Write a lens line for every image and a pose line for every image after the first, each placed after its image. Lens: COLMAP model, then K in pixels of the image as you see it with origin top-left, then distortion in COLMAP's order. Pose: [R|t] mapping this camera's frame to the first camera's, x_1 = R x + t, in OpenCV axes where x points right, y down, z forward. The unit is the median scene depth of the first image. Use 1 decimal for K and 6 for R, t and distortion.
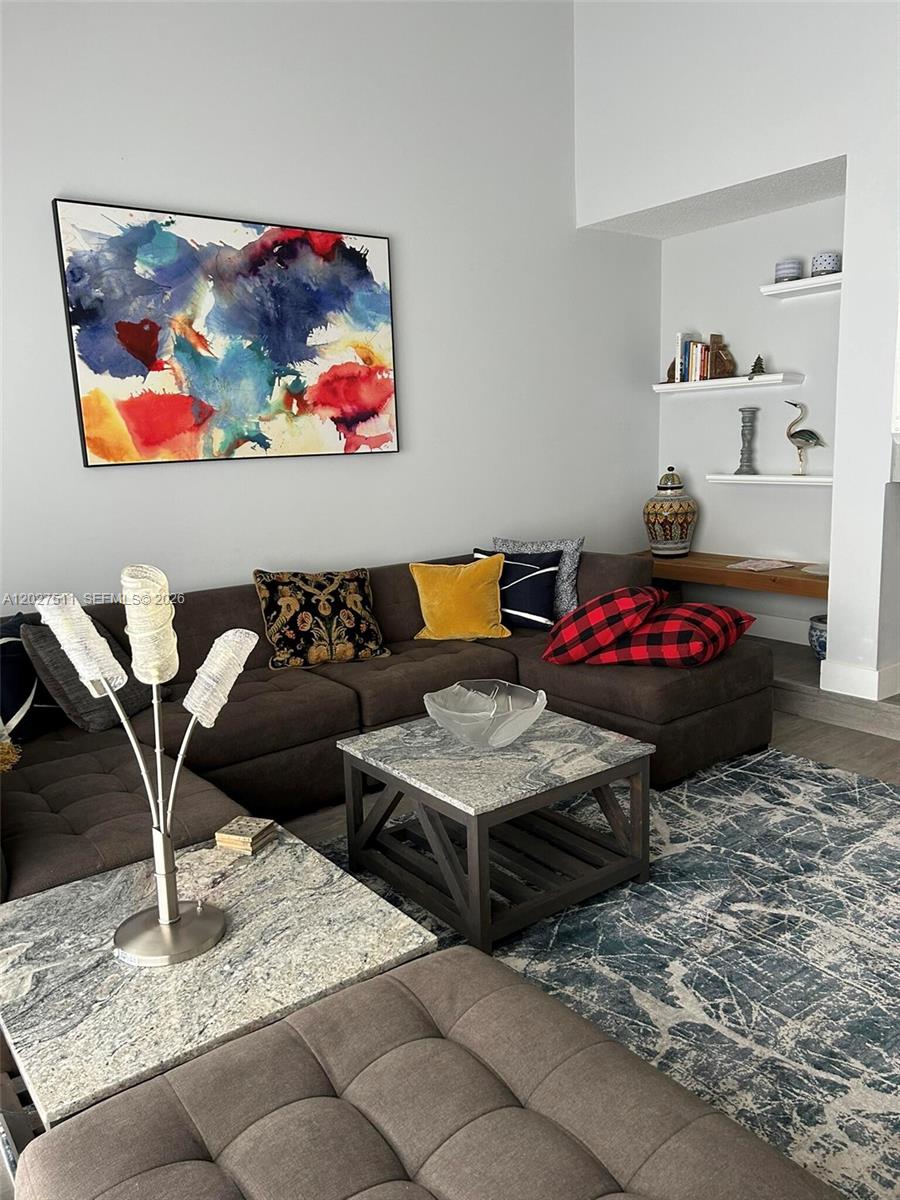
lens RADIAL K [[888.4, 0, 445.6], [0, 888.4, 617.3], [0, 0, 1]] dist [0.065100, -0.127705]
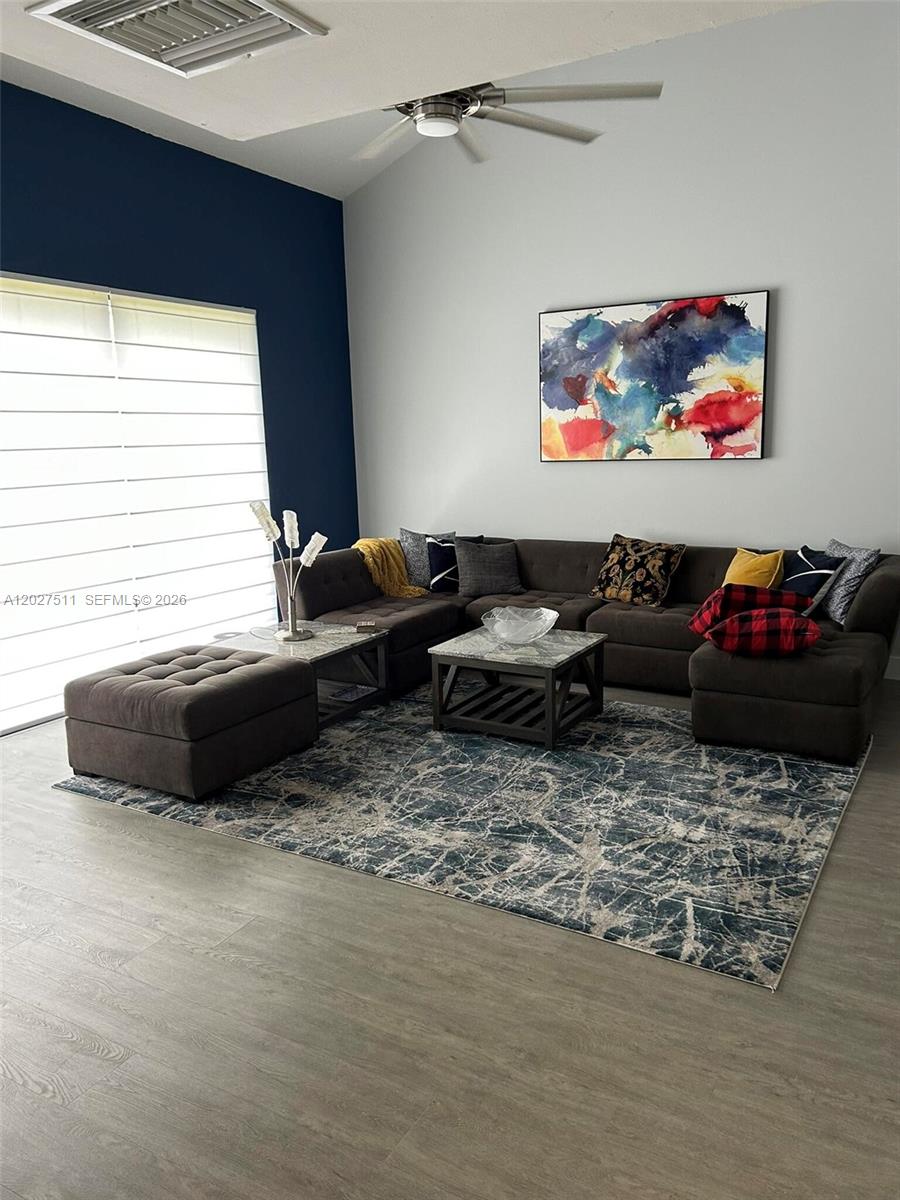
lens RADIAL K [[888.4, 0, 445.6], [0, 888.4, 617.3], [0, 0, 1]] dist [0.065100, -0.127705]
pose [[0.385327, 0.214289, -0.897554, 1.077304], [-0.174322, 0.972054, 0.157237, -0.103617], [0.906165, 0.095875, 0.411914, 0.123112]]
